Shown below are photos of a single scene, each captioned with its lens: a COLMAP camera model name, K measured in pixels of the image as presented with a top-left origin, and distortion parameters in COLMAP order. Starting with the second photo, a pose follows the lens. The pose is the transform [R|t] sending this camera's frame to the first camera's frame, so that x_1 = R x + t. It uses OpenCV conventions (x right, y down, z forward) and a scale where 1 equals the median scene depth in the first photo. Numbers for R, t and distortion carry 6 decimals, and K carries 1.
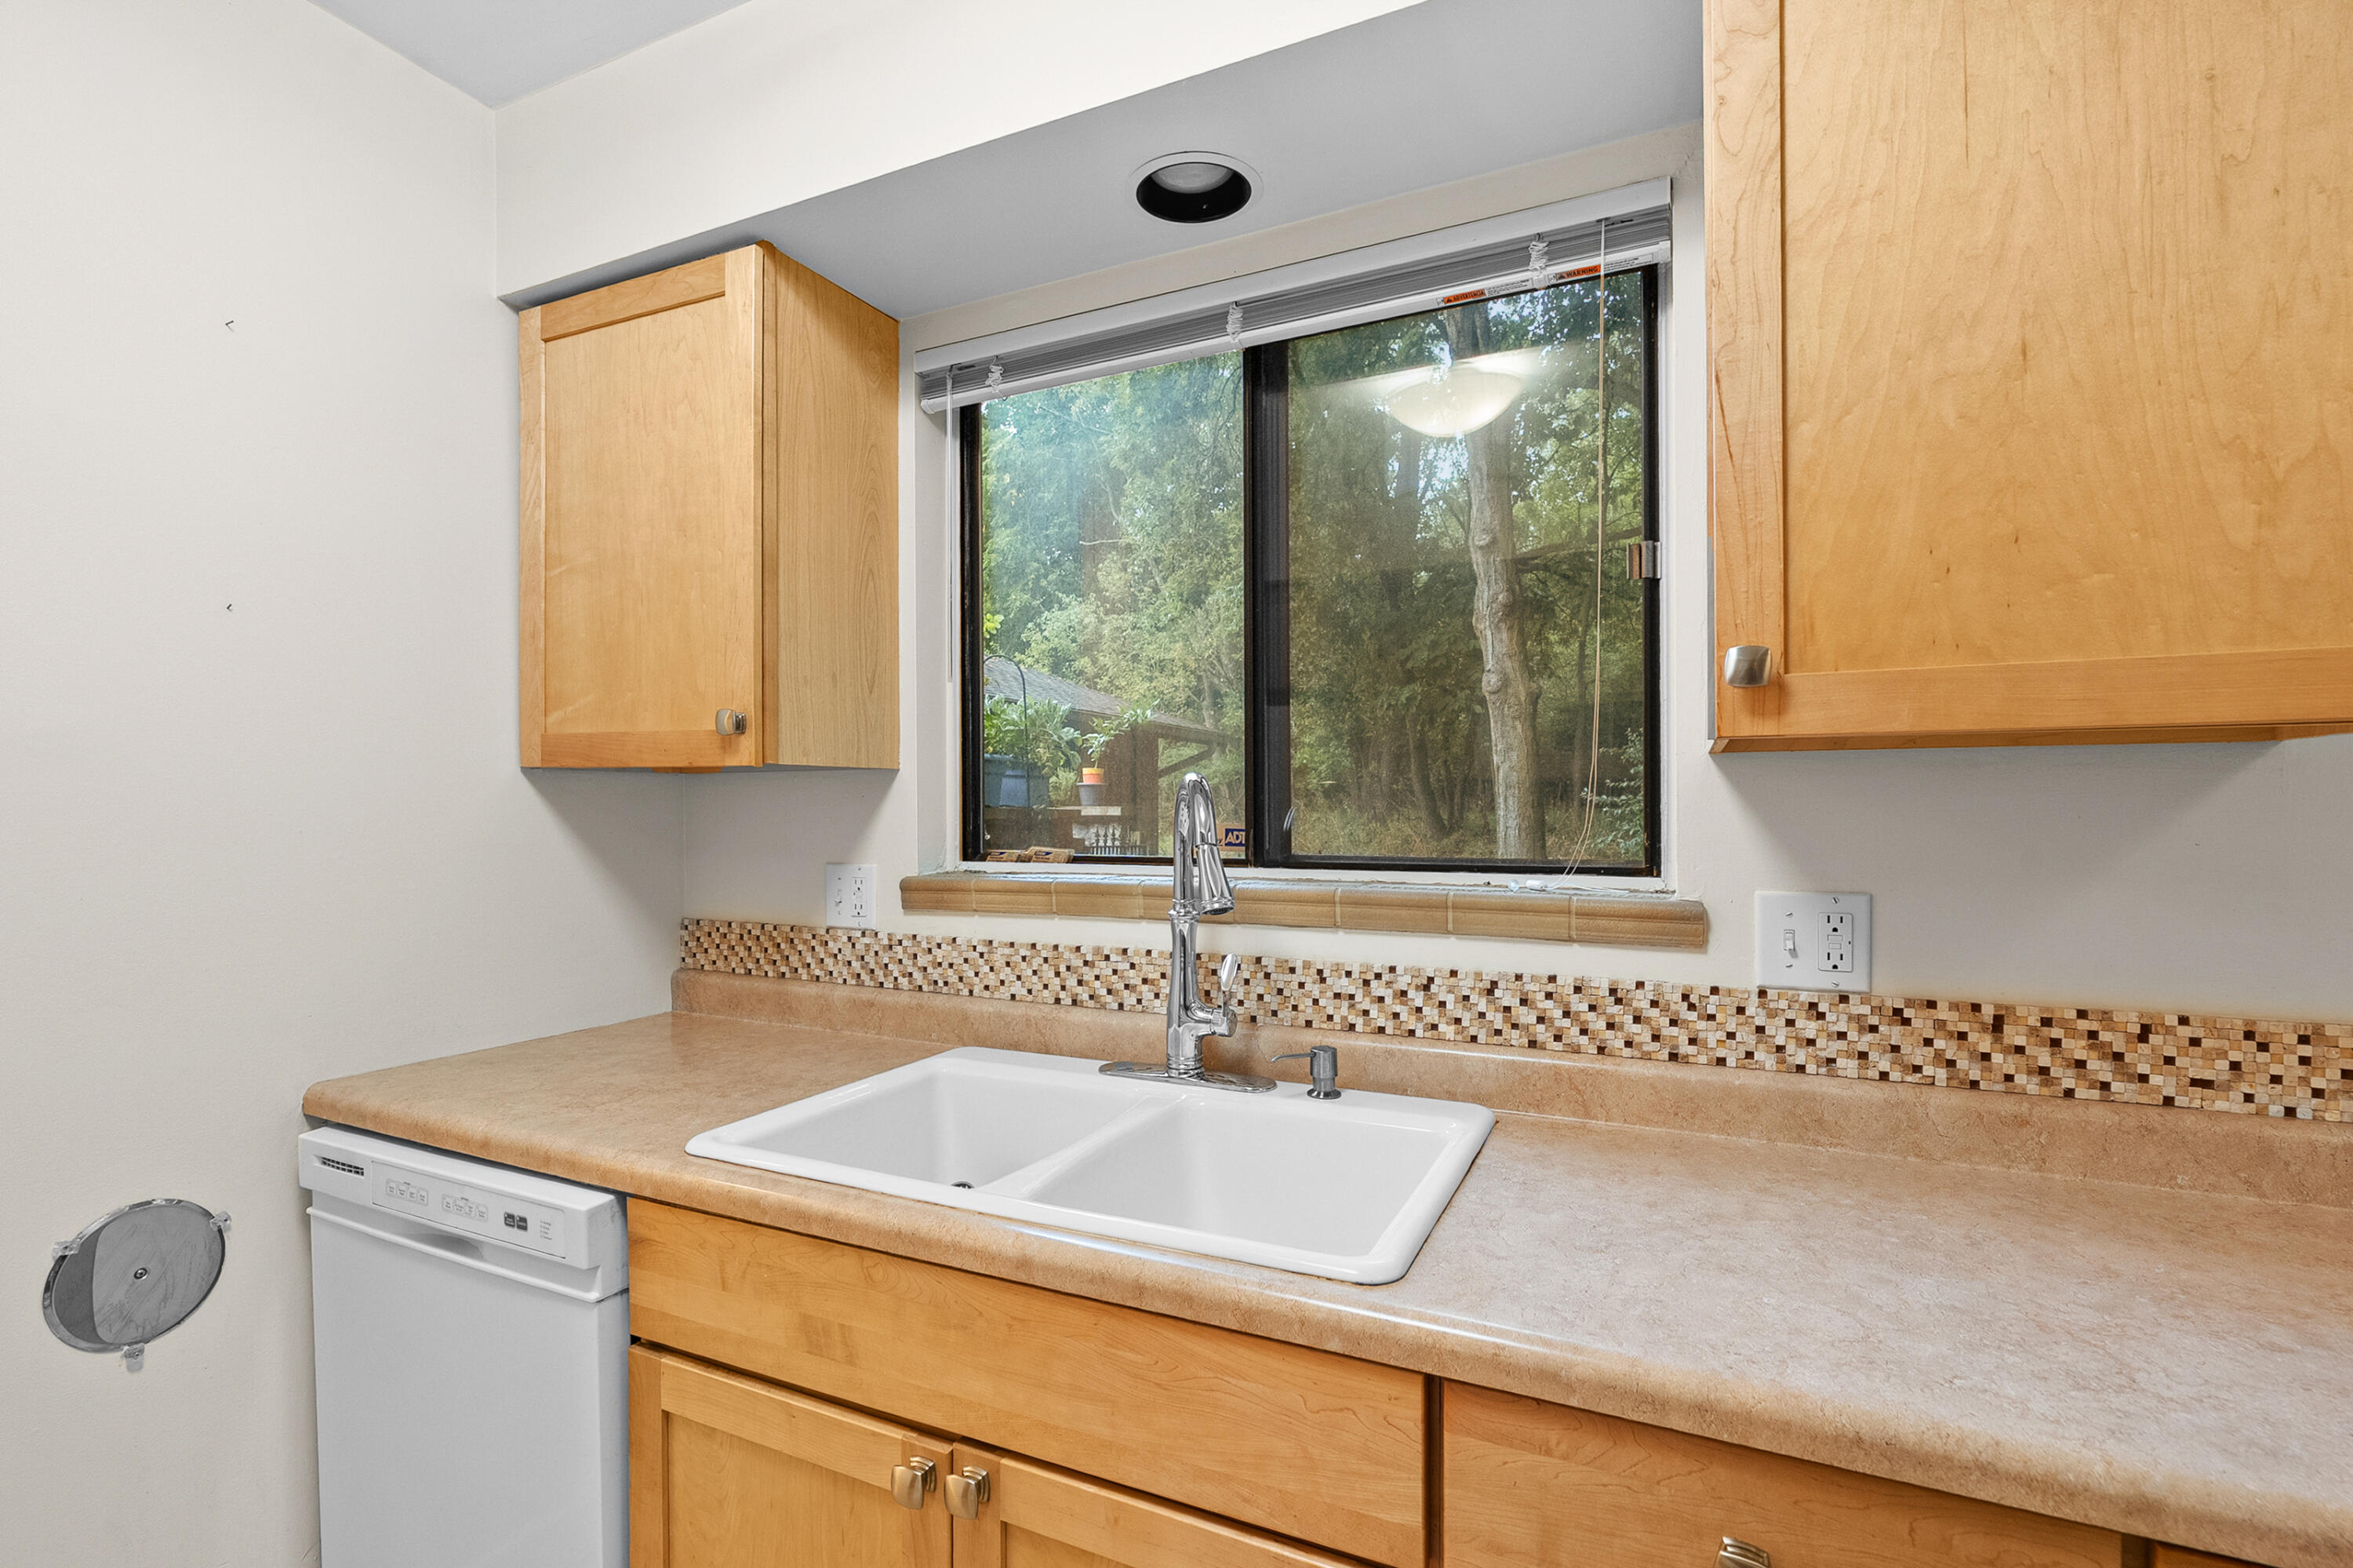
lens RADIAL K [[1077.7, 0, 1159.4], [0, 1077.7, 816.7], [0, 0, 1]] dist [-0.007515, 0.001545]
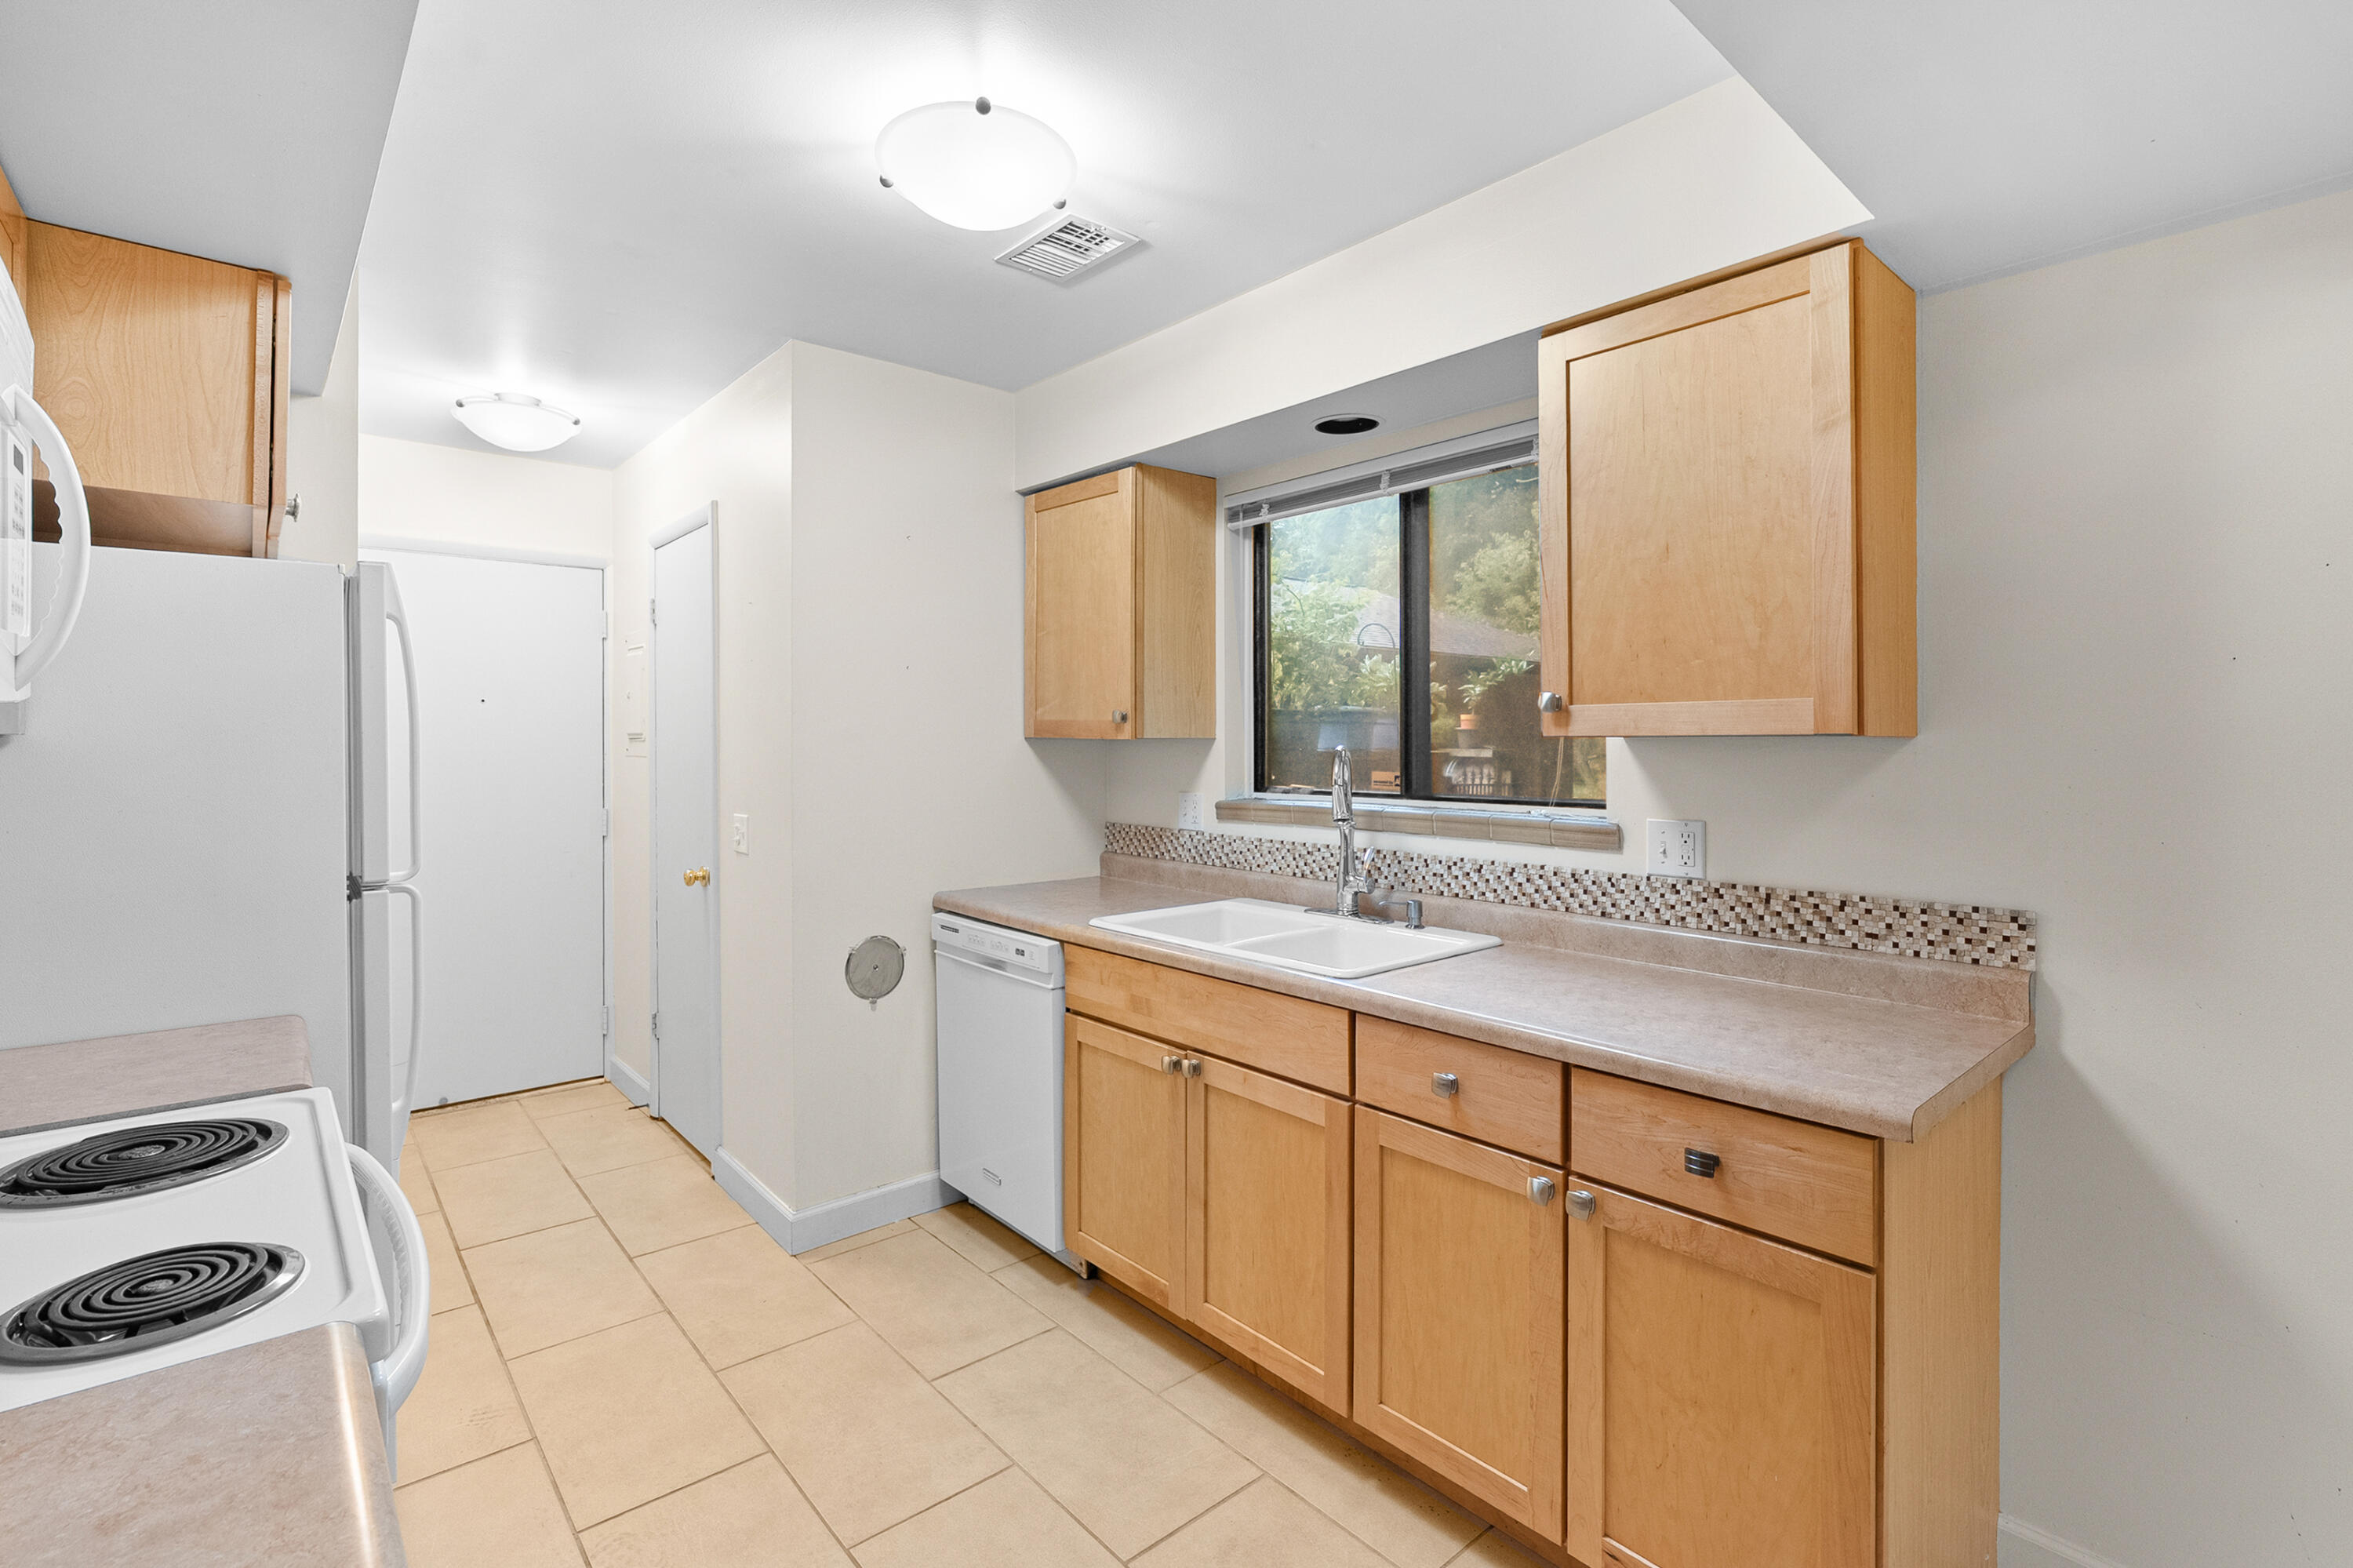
lens RADIAL K [[1077.7, 0, 1163.4], [0, 1077.7, 744.1], [0, 0, 1]] dist [-0.007515, 0.001545]
pose [[0.916431, 0.003174, -0.400181, 0.469429], [-0.005805, 0.999969, -0.005361, -0.031153], [0.400152, 0.007236, 0.916420, -0.773167]]
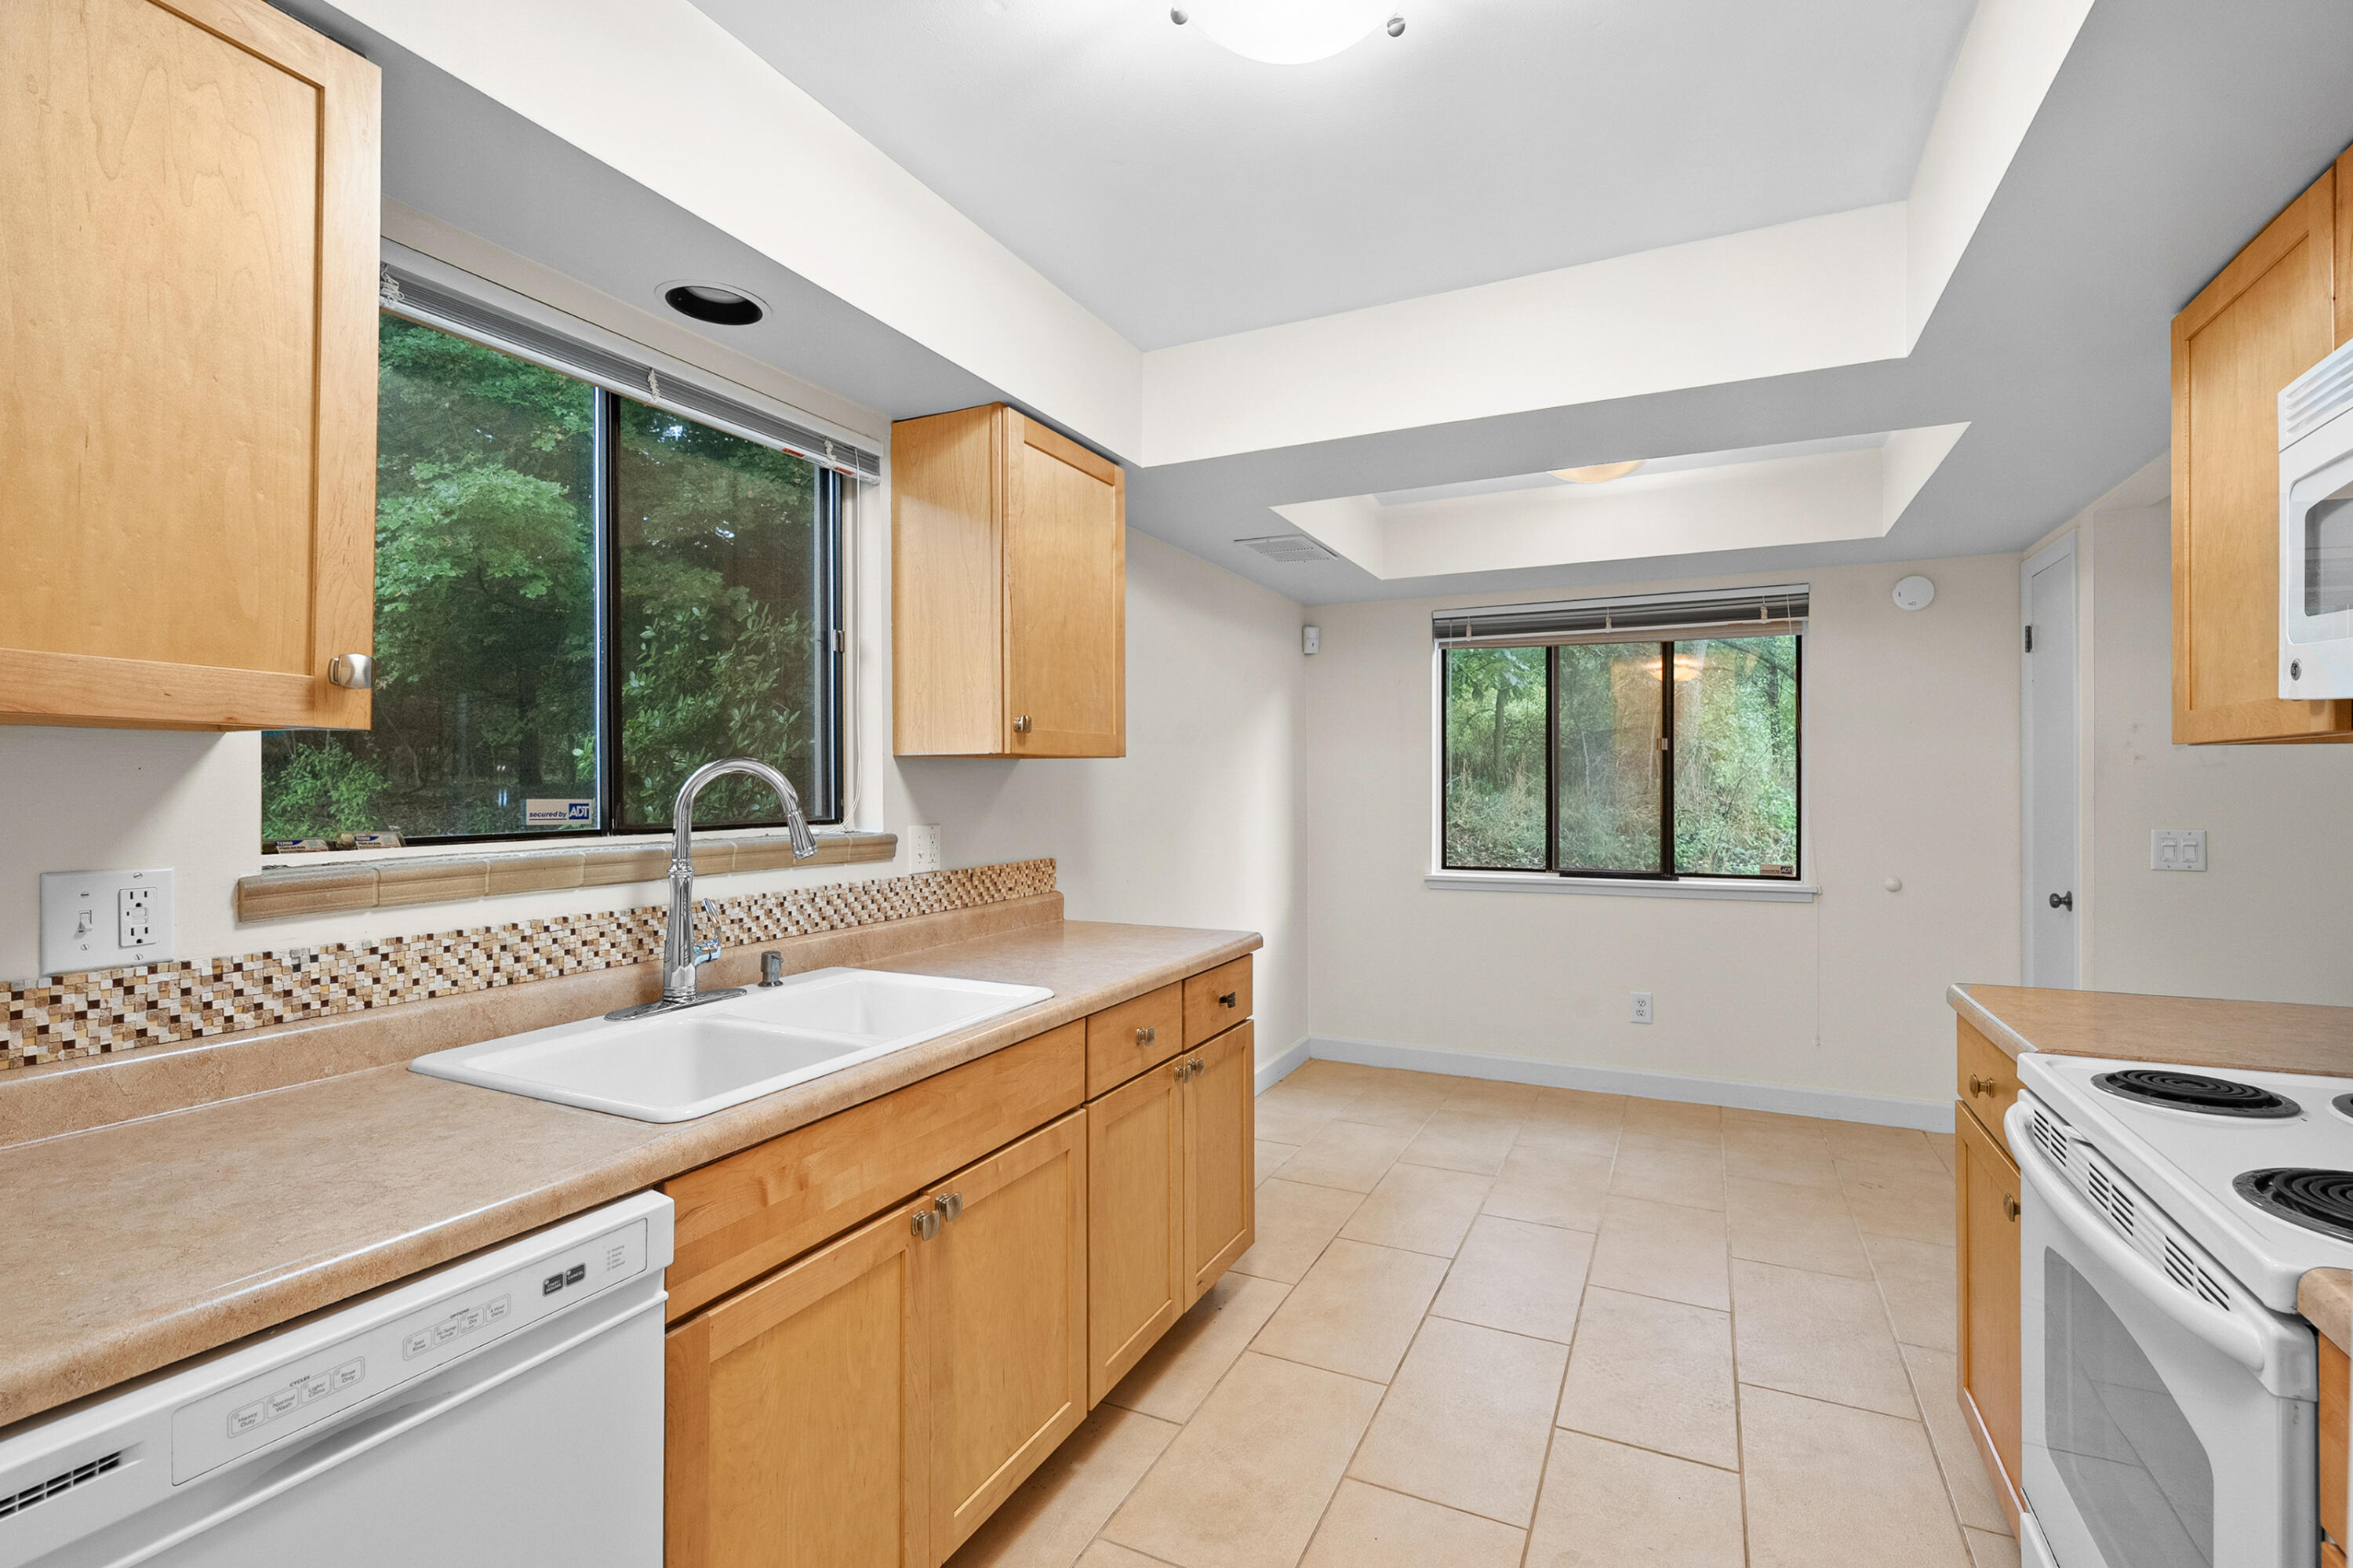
lens RADIAL K [[1077.7, 0, 1197.4], [0, 1077.7, 786.0], [0, 0, 1]] dist [-0.007515, 0.001545]
pose [[-0.021227, -0.002223, 0.999772, -1.249938], [0.009969, 0.999947, 0.002436, -0.003323], [-0.999725, 0.010019, -0.021204, 0.450609]]
